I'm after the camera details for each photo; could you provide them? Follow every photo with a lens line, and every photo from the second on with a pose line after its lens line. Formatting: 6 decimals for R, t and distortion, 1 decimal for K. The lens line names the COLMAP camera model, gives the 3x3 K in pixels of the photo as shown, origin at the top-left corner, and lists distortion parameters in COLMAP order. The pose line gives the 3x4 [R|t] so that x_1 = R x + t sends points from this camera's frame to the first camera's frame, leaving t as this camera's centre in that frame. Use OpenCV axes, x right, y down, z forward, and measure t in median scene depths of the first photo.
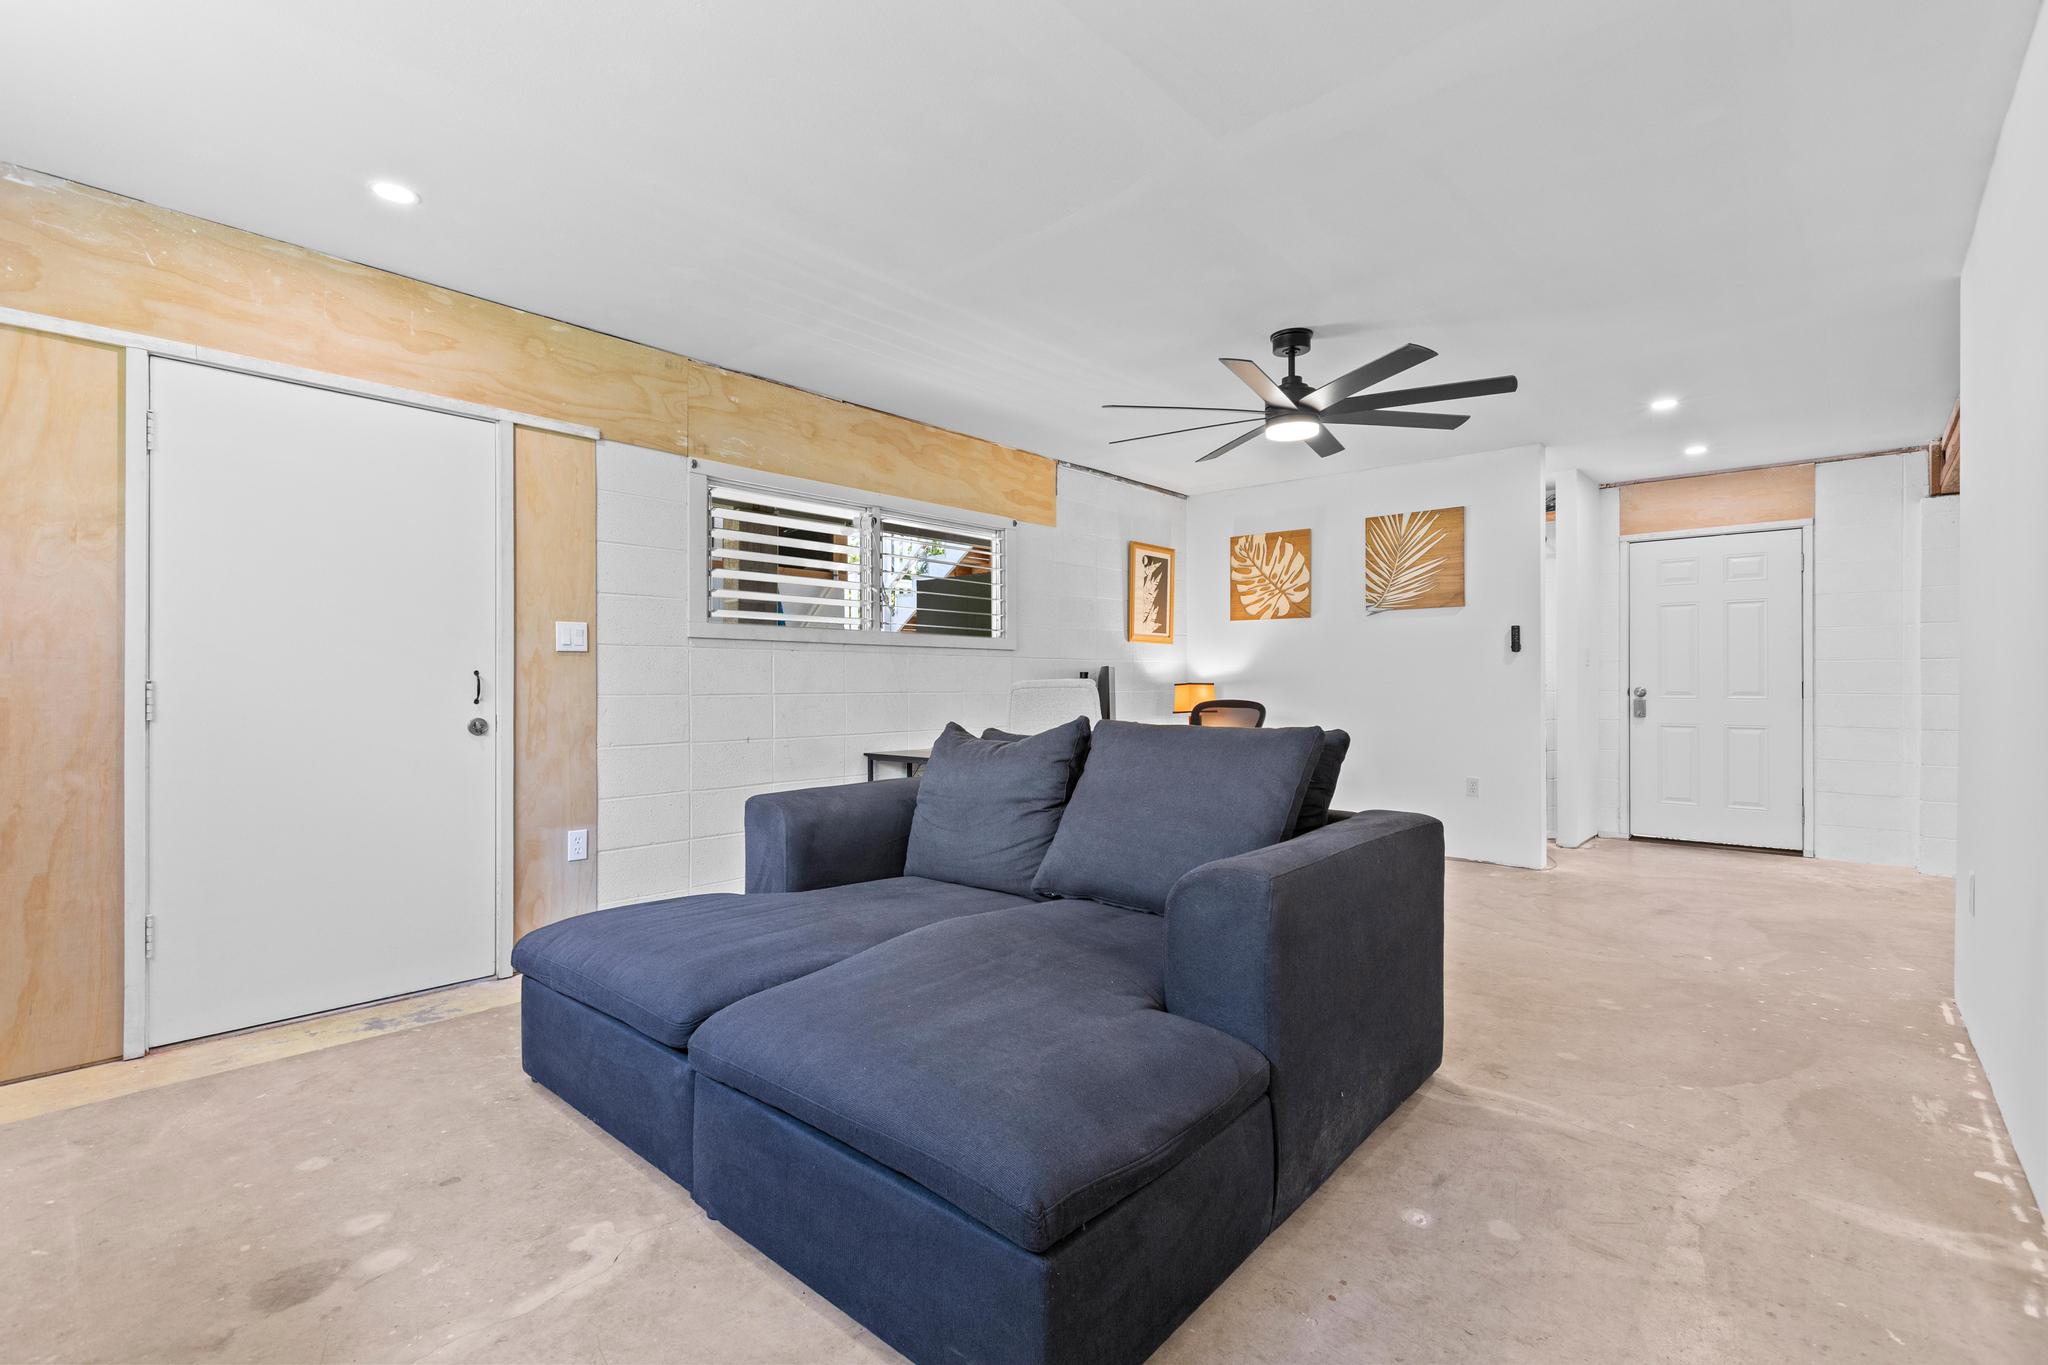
lens RADIAL K [[918.9, 0, 1024.0], [0, 918.9, 682.5], [0, 0, 1]] dist [0.000363, 0.000617]
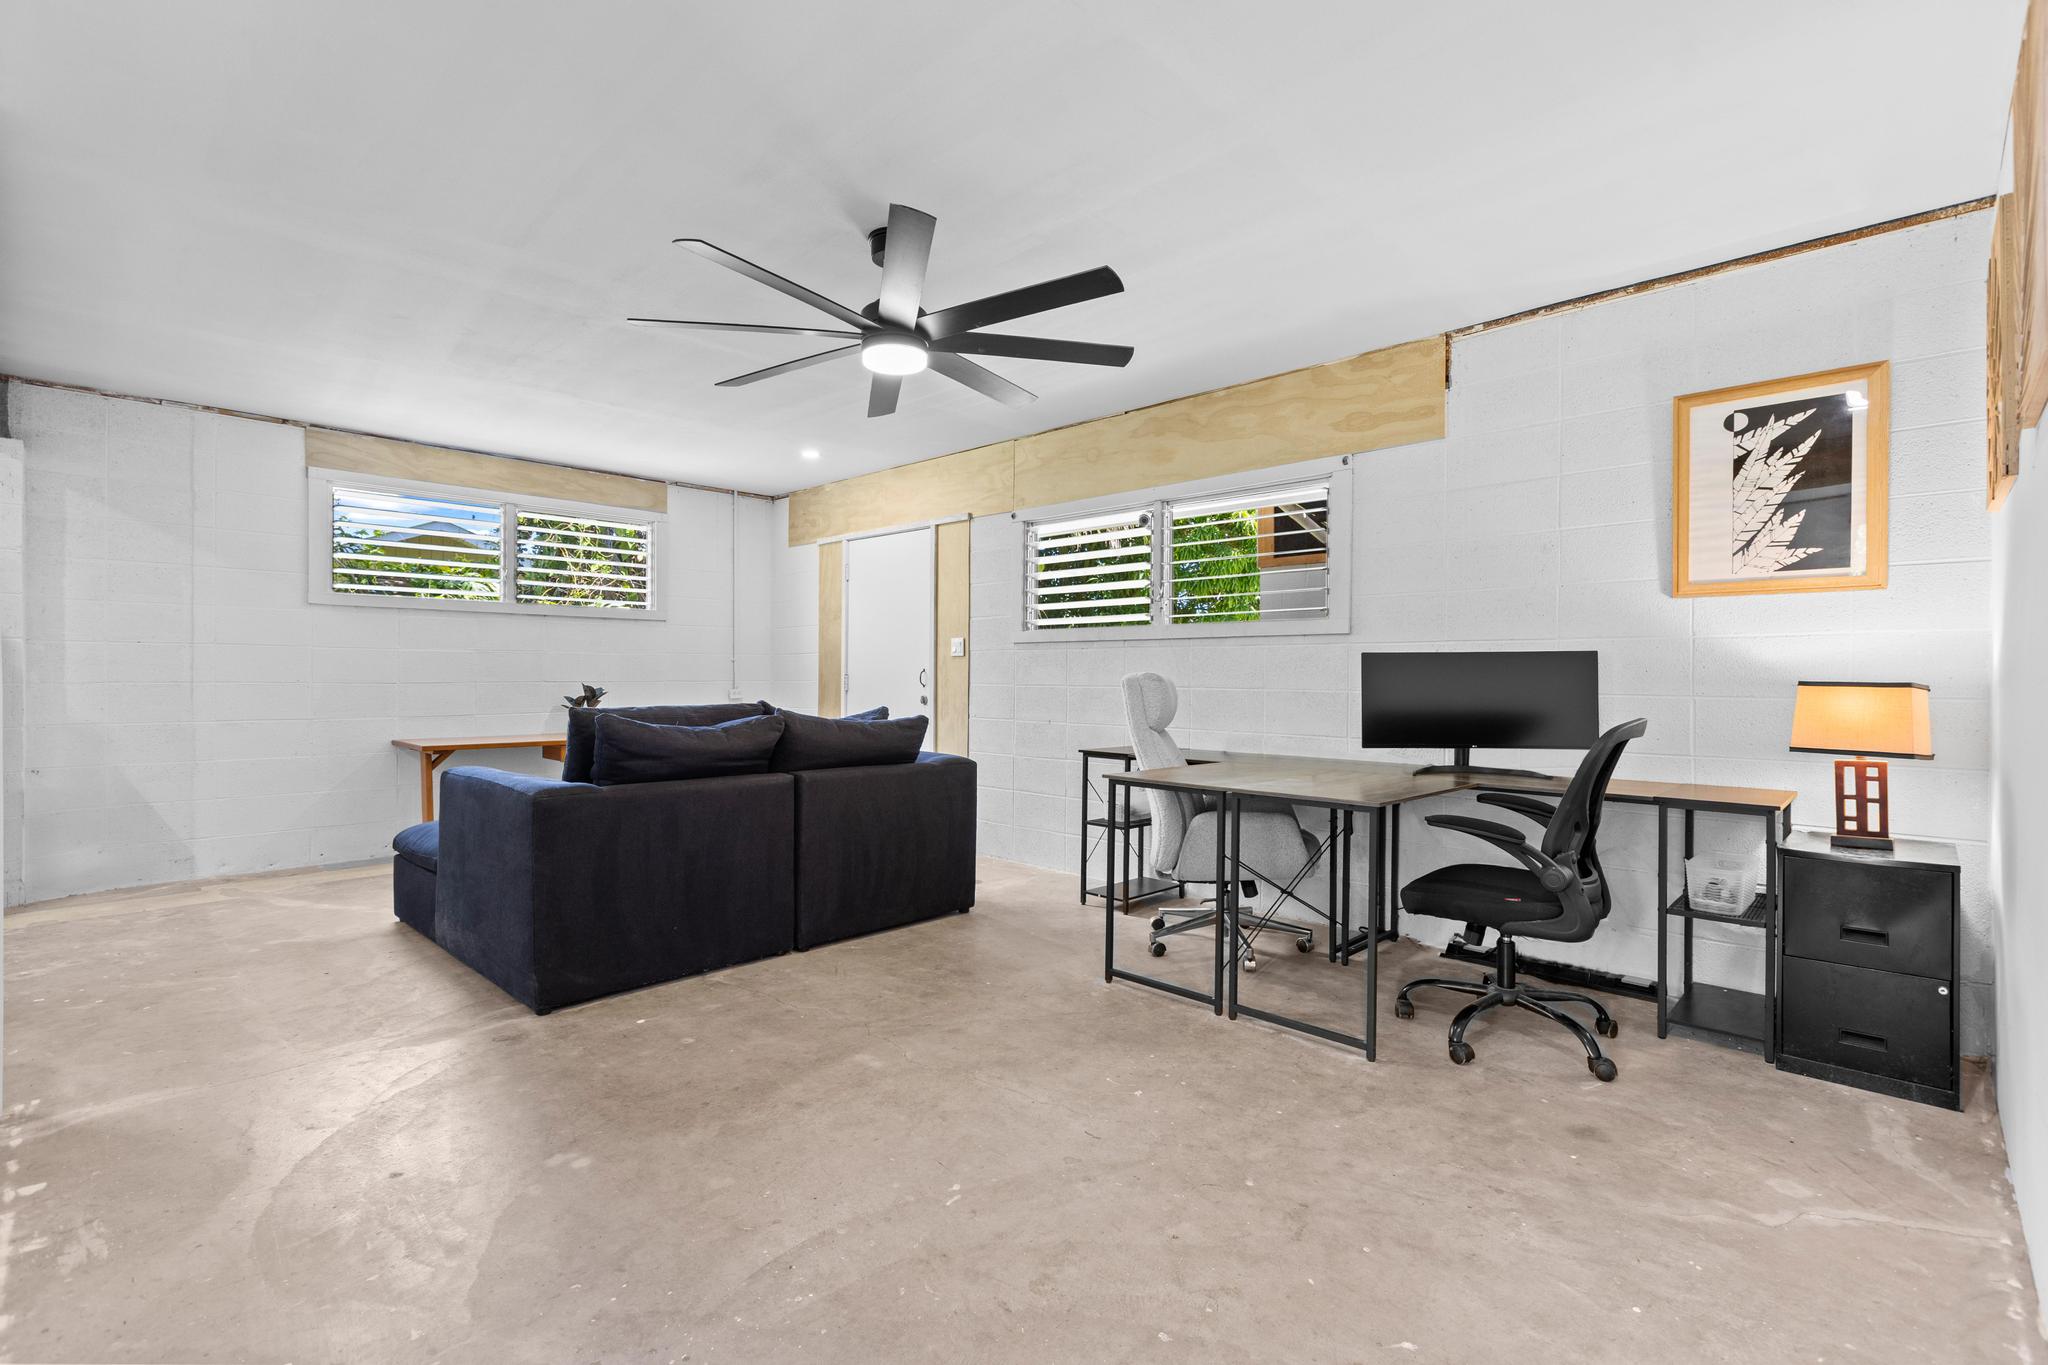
lens RADIAL K [[918.9, 0, 1024.0], [0, 918.9, 682.5], [0, 0, 1]] dist [0.000363, 0.000617]
pose [[-0.036781, 0.008925, -0.999283, 0.721146], [-0.006048, 0.999940, 0.009154, -0.001329], [0.999305, 0.006381, -0.036725, 0.758498]]
